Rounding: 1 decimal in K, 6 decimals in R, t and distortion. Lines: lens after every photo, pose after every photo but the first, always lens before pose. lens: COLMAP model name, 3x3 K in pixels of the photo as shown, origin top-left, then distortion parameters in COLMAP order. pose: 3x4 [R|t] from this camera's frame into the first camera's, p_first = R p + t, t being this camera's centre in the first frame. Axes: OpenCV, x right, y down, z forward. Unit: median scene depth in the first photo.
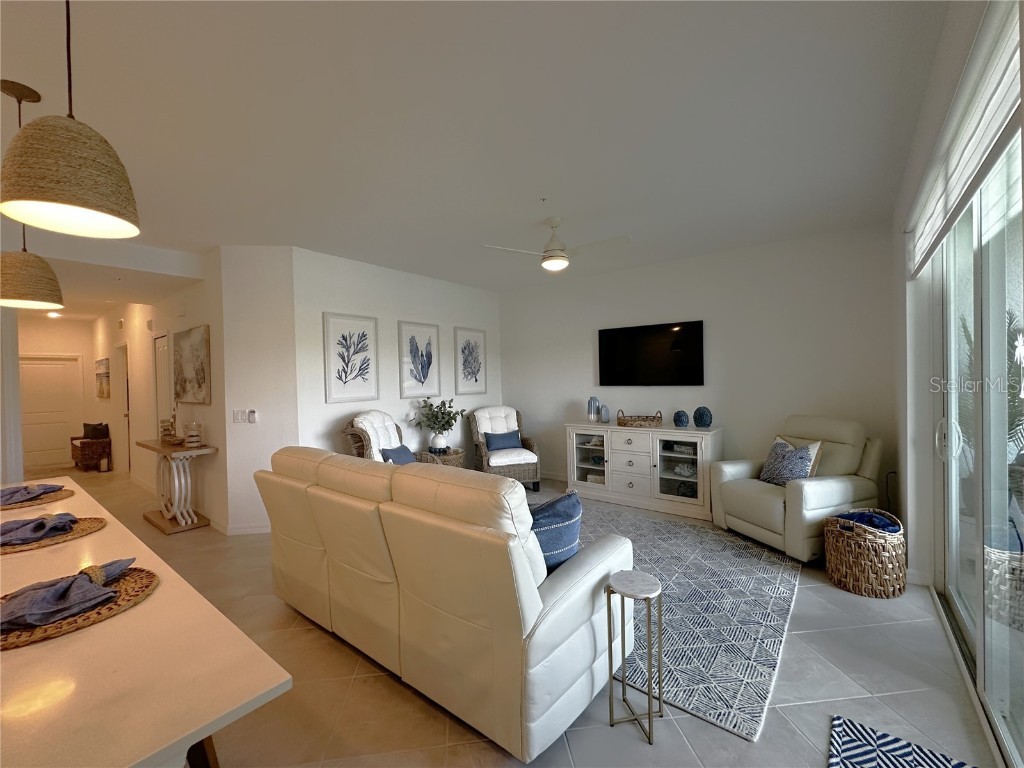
lens RADIAL K [[414.4, 0, 506.4], [0, 414.4, 392.7], [0, 0, 1]] dist [-0.001121, 0.000290]
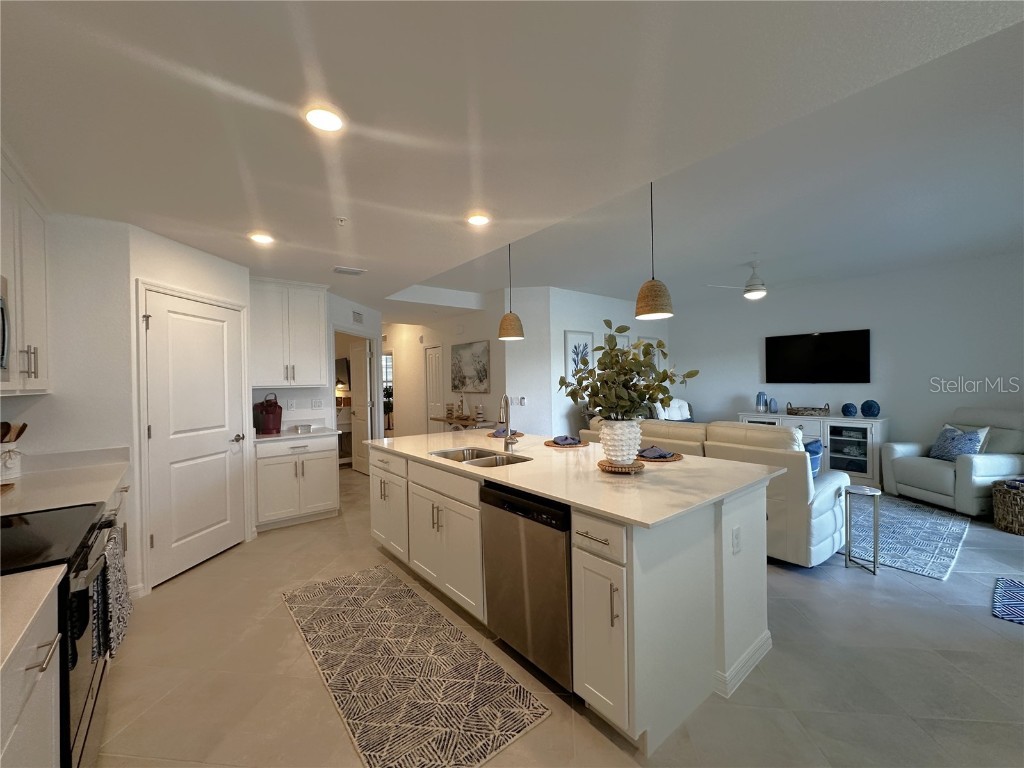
lens RADIAL K [[414.4, 0, 495.1], [0, 414.4, 390.9], [0, 0, 1]] dist [-0.001121, 0.000290]
pose [[0.975651, 0.010779, -0.219063, -0.379403], [-0.011450, 0.999933, -0.001791, 0.023423], [0.219029, 0.004256, 0.975709, -0.489121]]
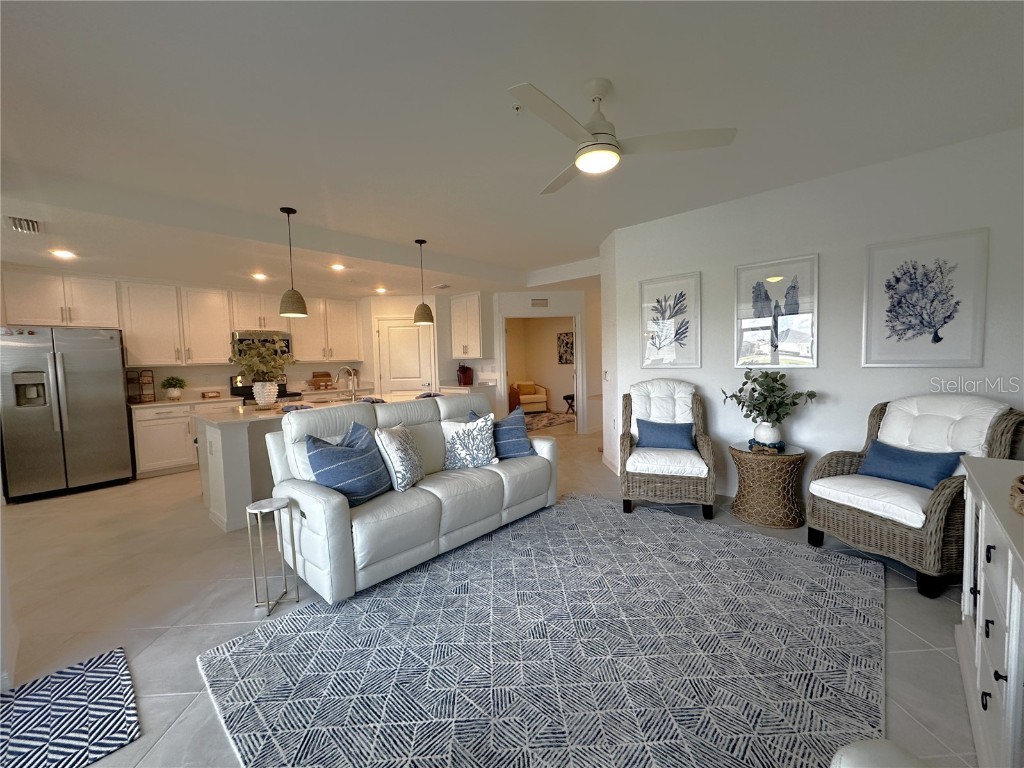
lens RADIAL K [[414.4, 0, 514.4], [0, 414.4, 377.7], [0, 0, 1]] dist [-0.001121, 0.000290]
pose [[-0.052445, 0.066347, -0.996417, 0.665072], [-0.006014, 0.997751, 0.066753, -0.020579], [0.998606, 0.009493, -0.051928, 0.773732]]
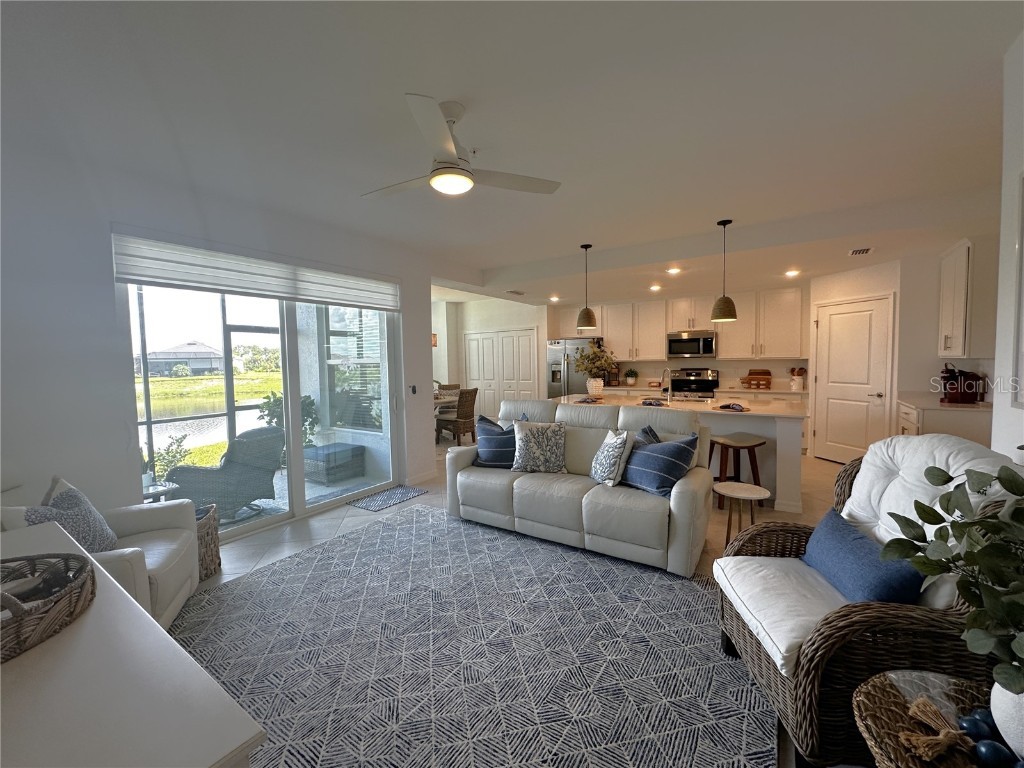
lens RADIAL K [[414.4, 0, 508.5], [0, 414.4, 387.6], [0, 0, 1]] dist [-0.001121, 0.000290]
pose [[-0.994778, 0.044766, -0.091717, 0.082320], [0.035289, 0.994111, 0.102458, -0.055535], [0.095763, 0.098687, -0.990500, 1.416555]]
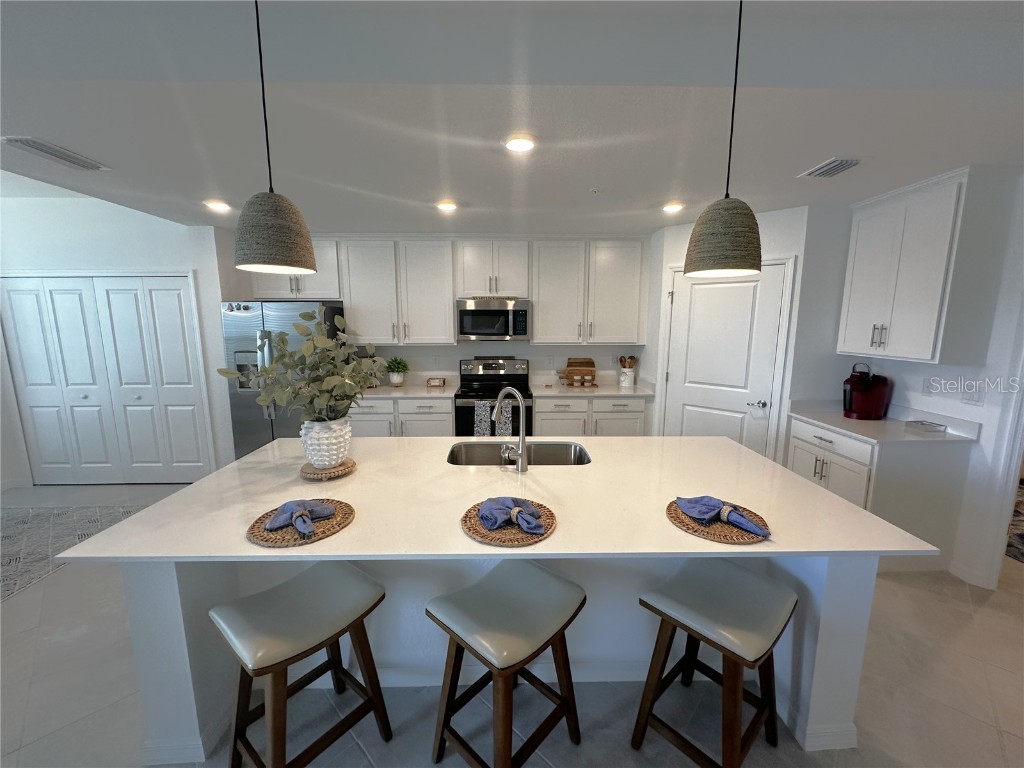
lens RADIAL K [[414.4, 0, 509.6], [0, 414.4, 380.8], [0, 0, 1]] dist [-0.001121, 0.000290]
pose [[-0.766159, 0.113764, -0.632502, -0.185220], [-0.006288, 0.982832, 0.184393, -0.072520], [0.642620, 0.145252, -0.752290, 0.604085]]
